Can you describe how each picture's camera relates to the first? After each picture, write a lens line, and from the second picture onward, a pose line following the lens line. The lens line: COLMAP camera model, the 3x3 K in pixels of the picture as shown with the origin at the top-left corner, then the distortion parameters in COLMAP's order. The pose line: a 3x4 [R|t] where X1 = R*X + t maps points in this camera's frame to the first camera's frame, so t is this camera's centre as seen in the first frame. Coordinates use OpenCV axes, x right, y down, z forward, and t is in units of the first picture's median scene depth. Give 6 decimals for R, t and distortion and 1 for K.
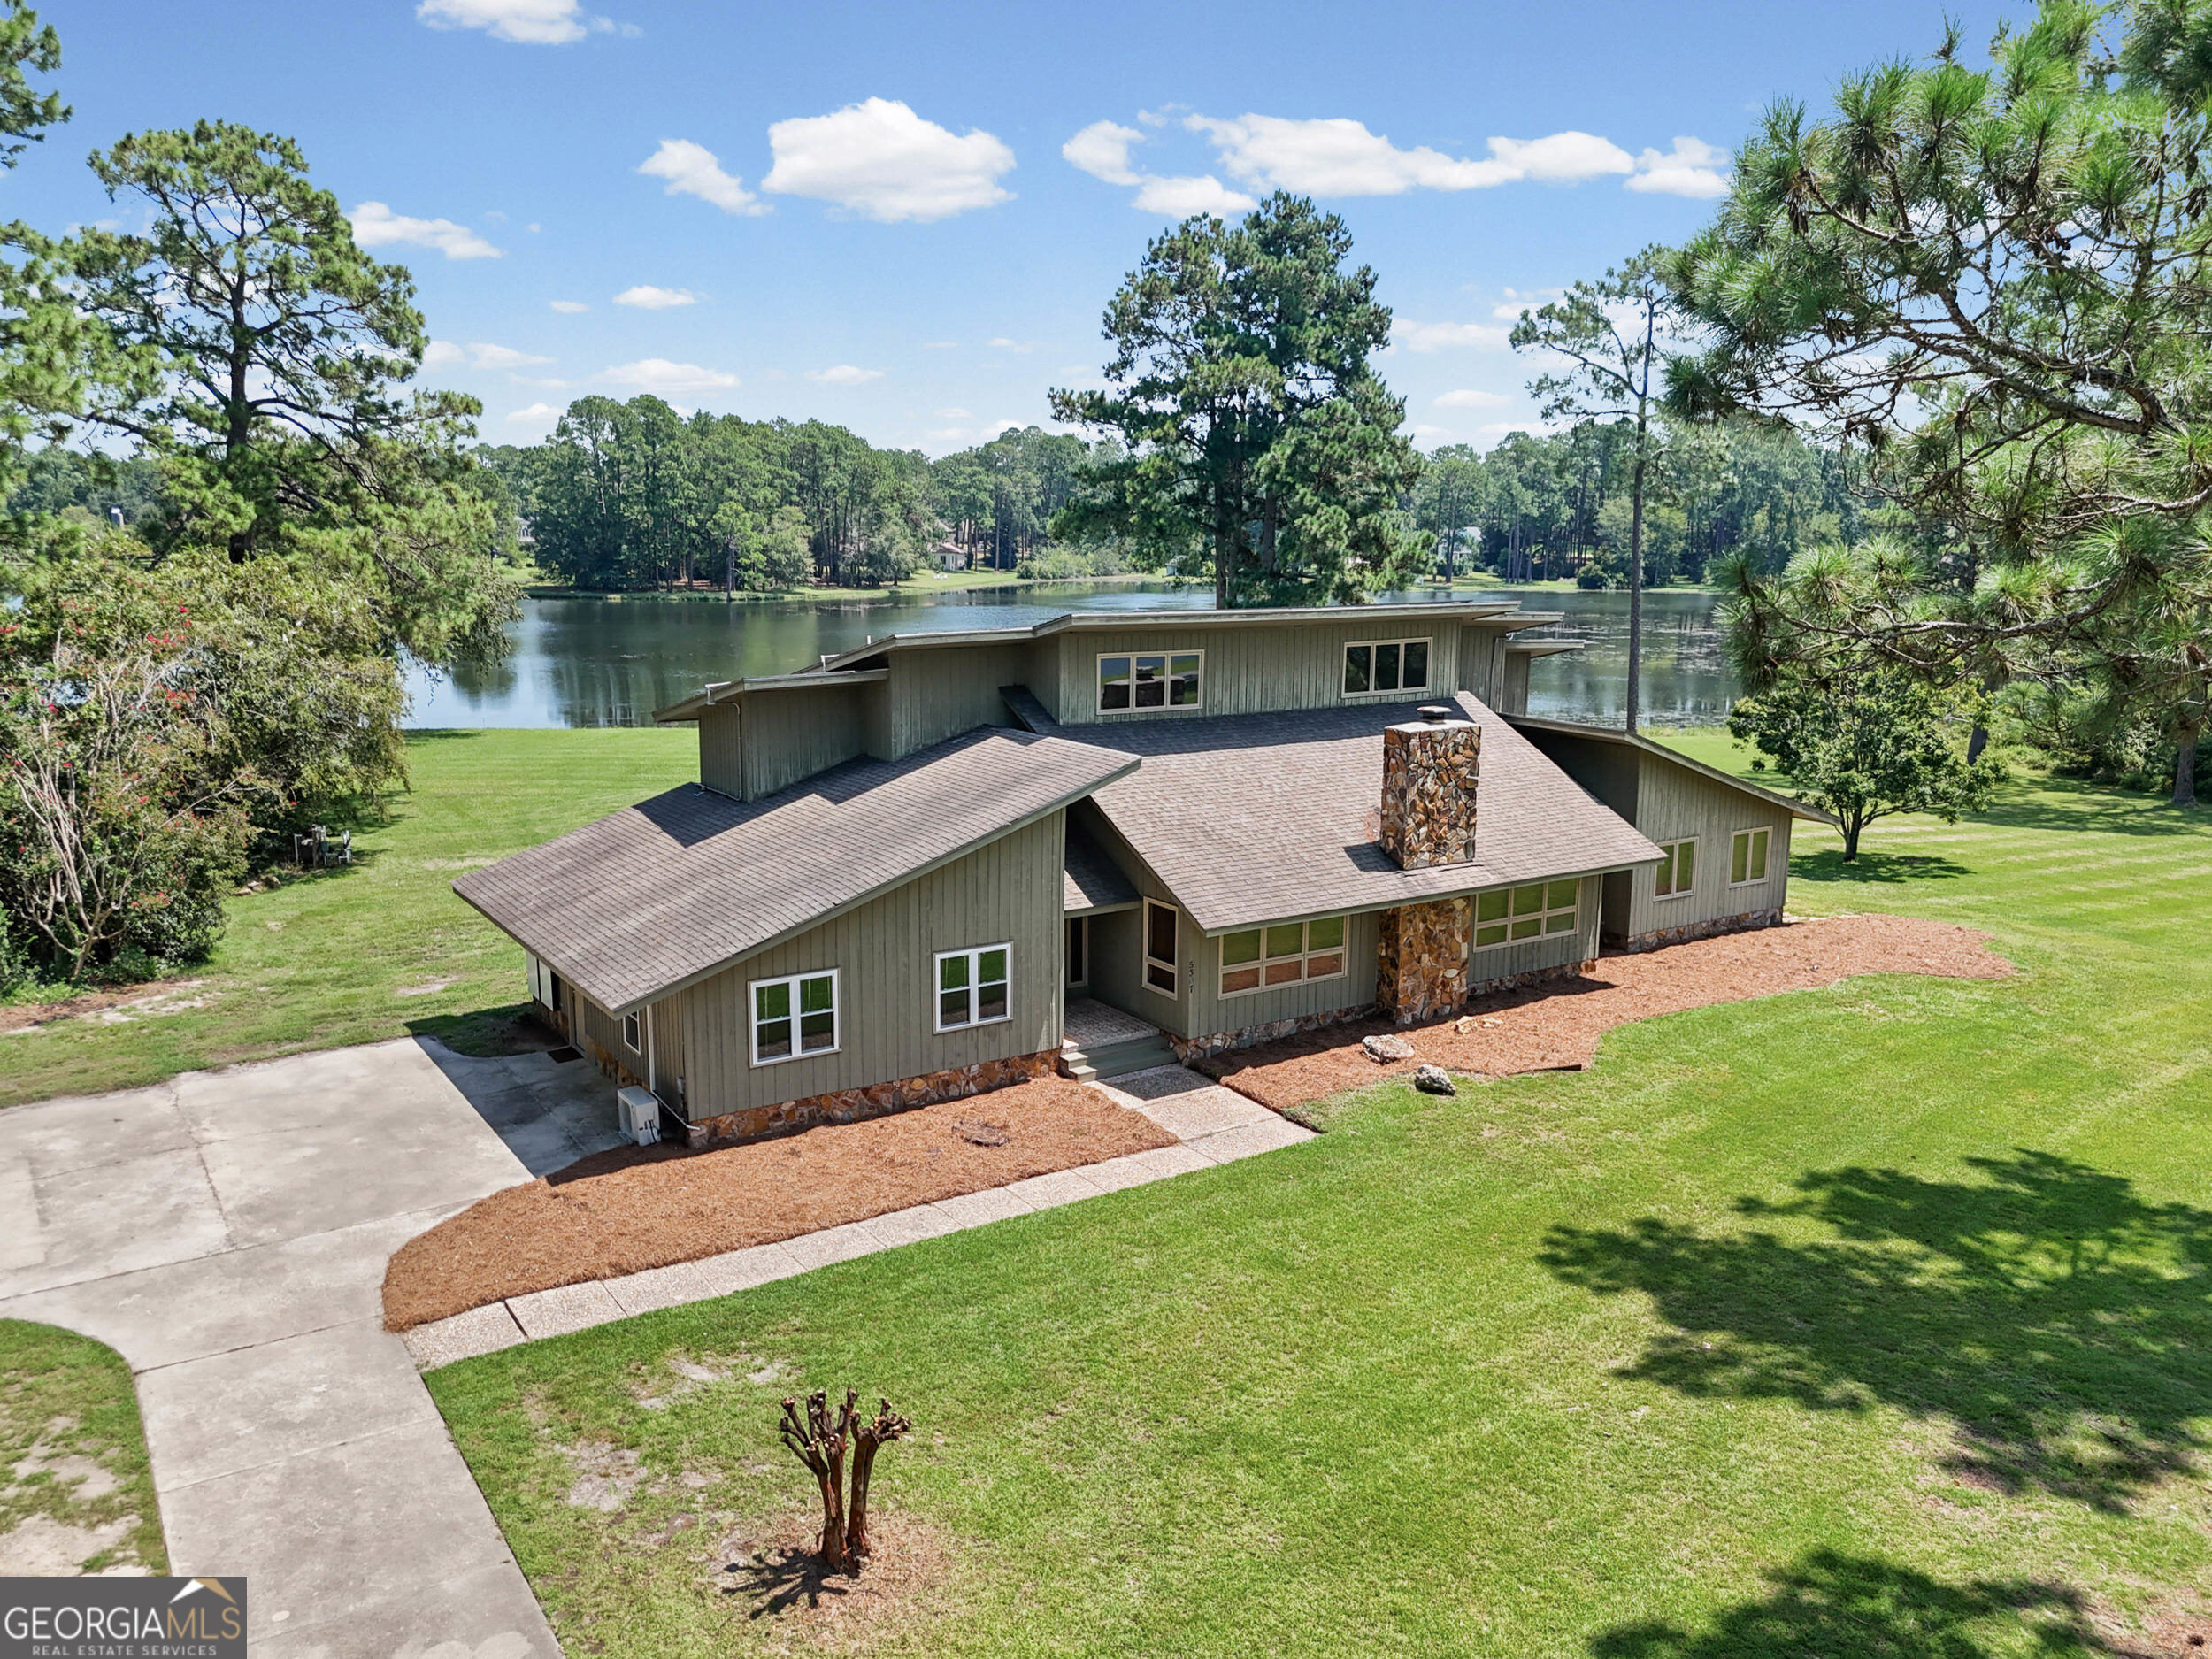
lens RADIAL K [[1643.1, 0, 1097.5], [0, 1643.1, 859.3], [0, 0, 1]] dist [0.050342, -0.007171]
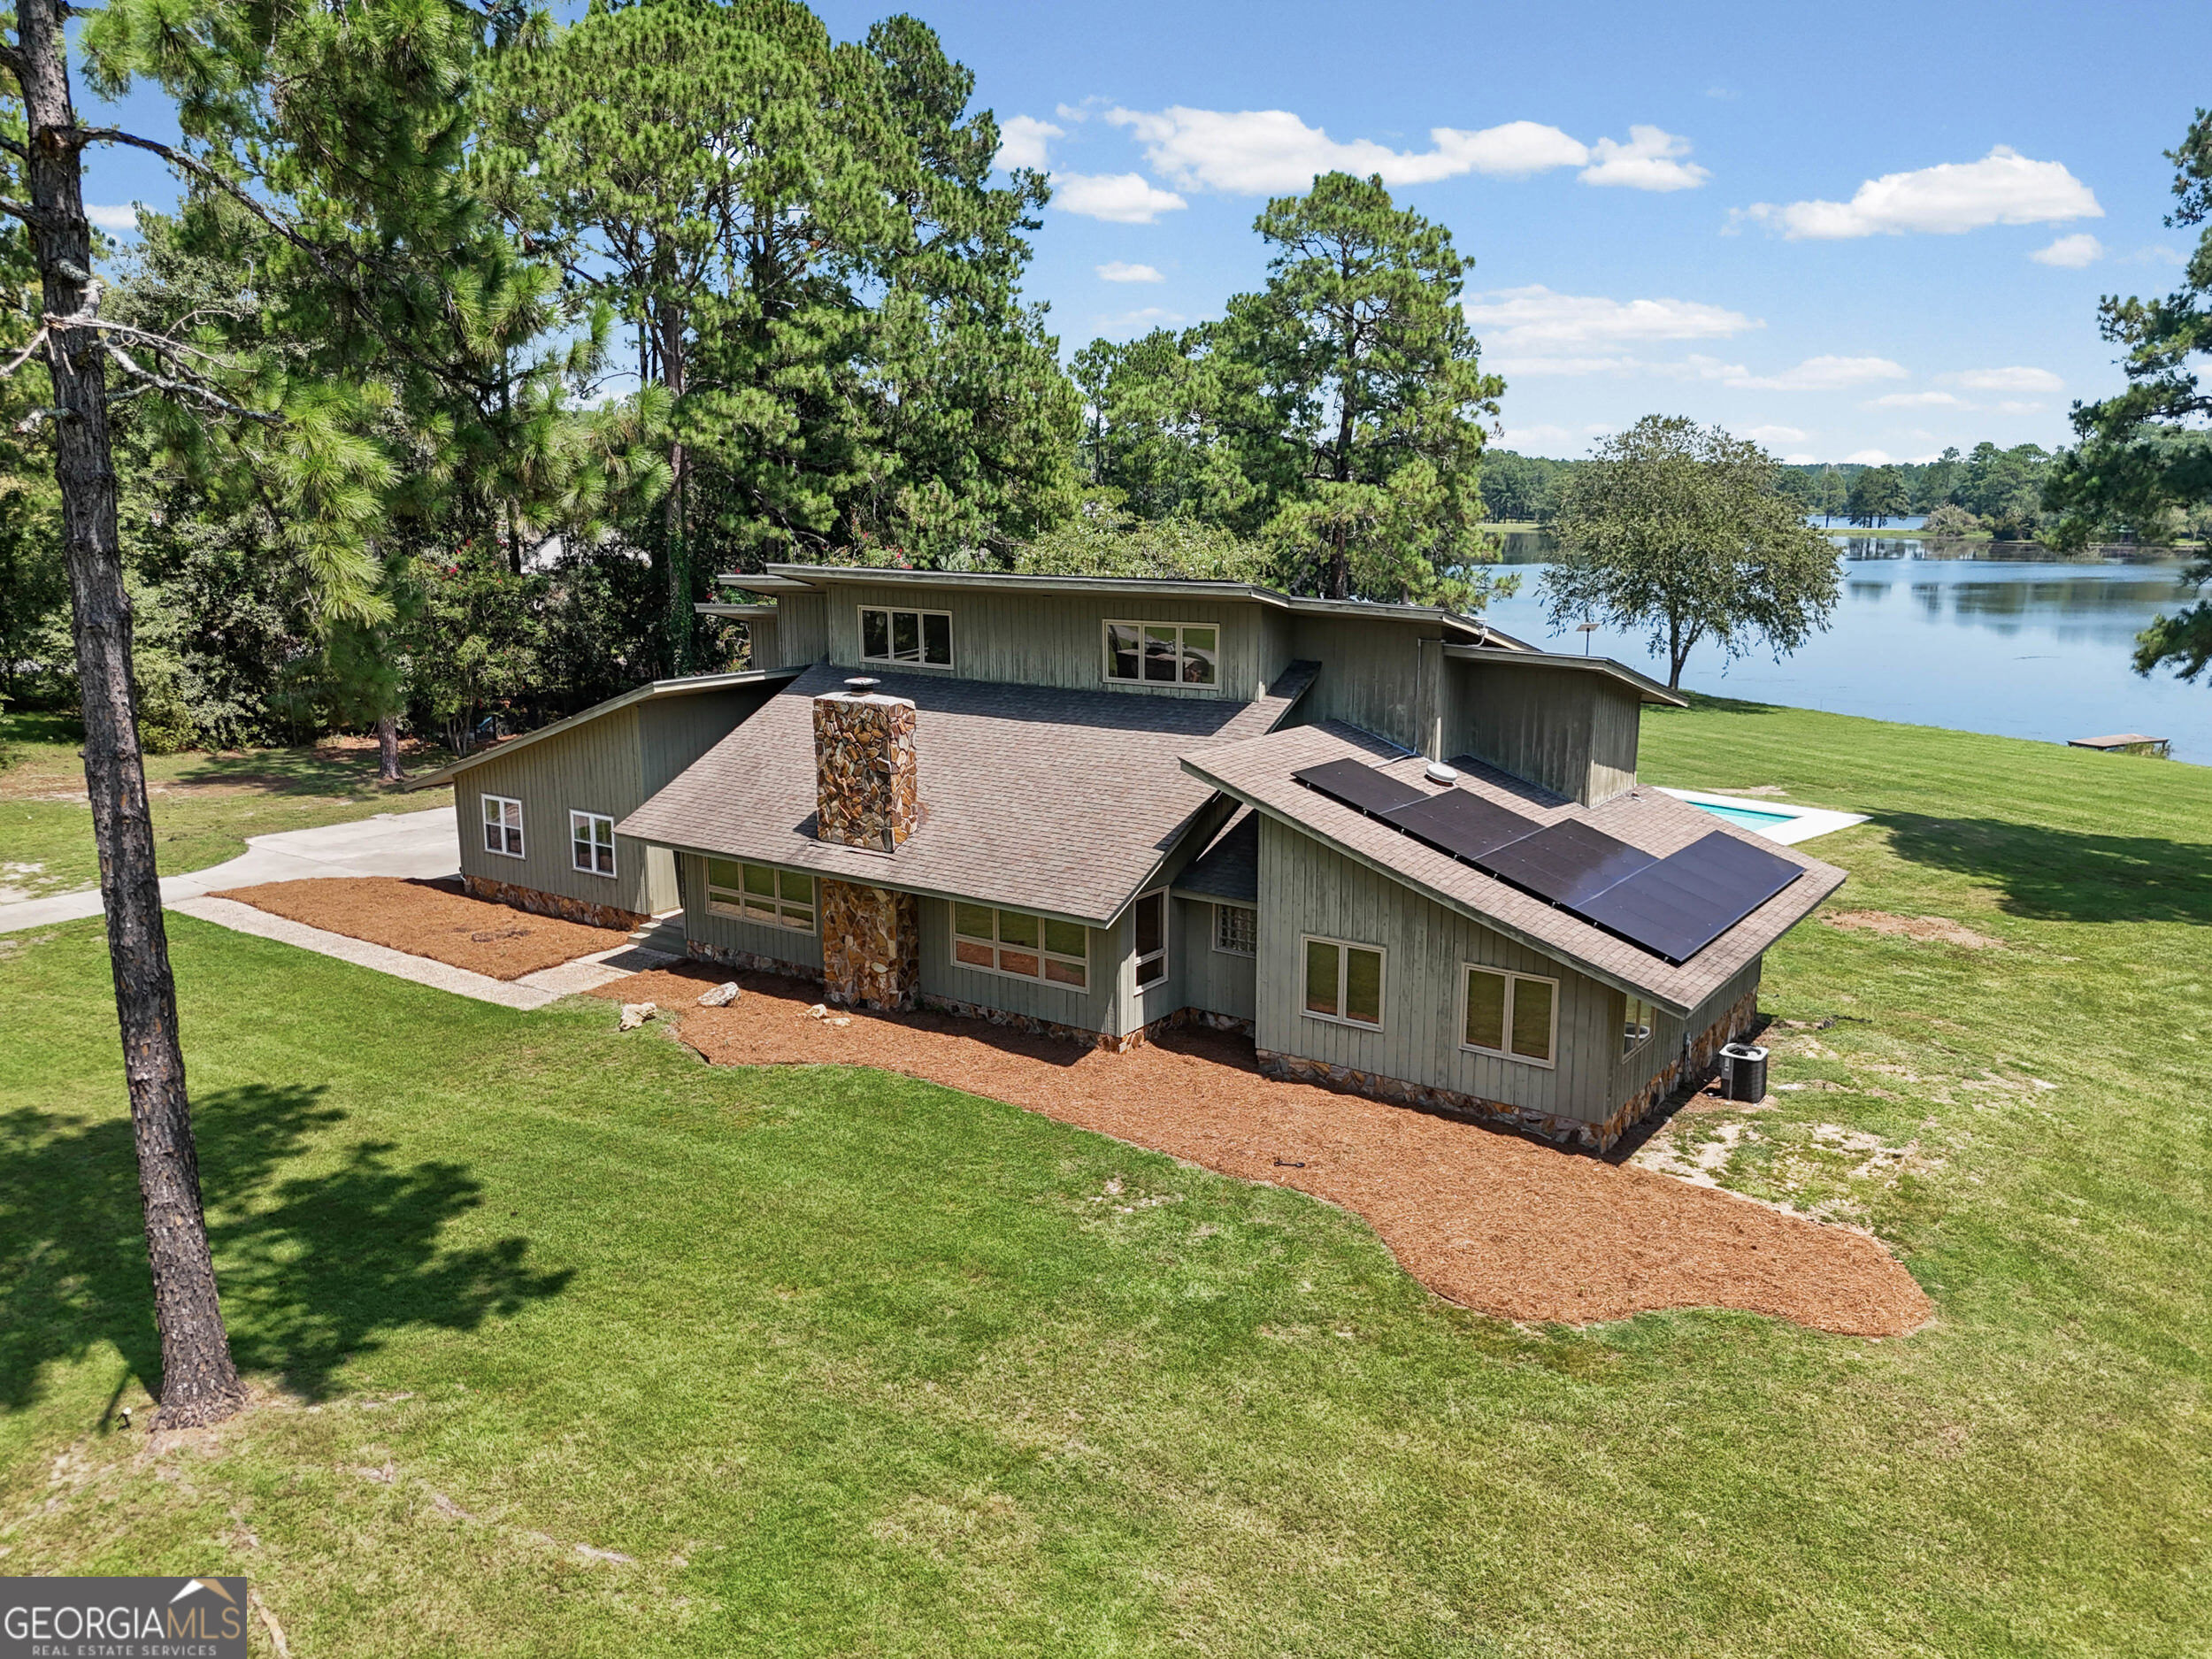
lens RADIAL K [[1635.3, 0, 1116.5], [0, 1635.3, 817.5], [0, 0, 1]] dist [0.076027, -0.089514]
pose [[0.345030, 0.165001, -0.923975, 1.130302], [-0.181044, 0.977639, 0.106979, -0.140725], [0.920965, 0.130369, 0.367187, 0.791021]]
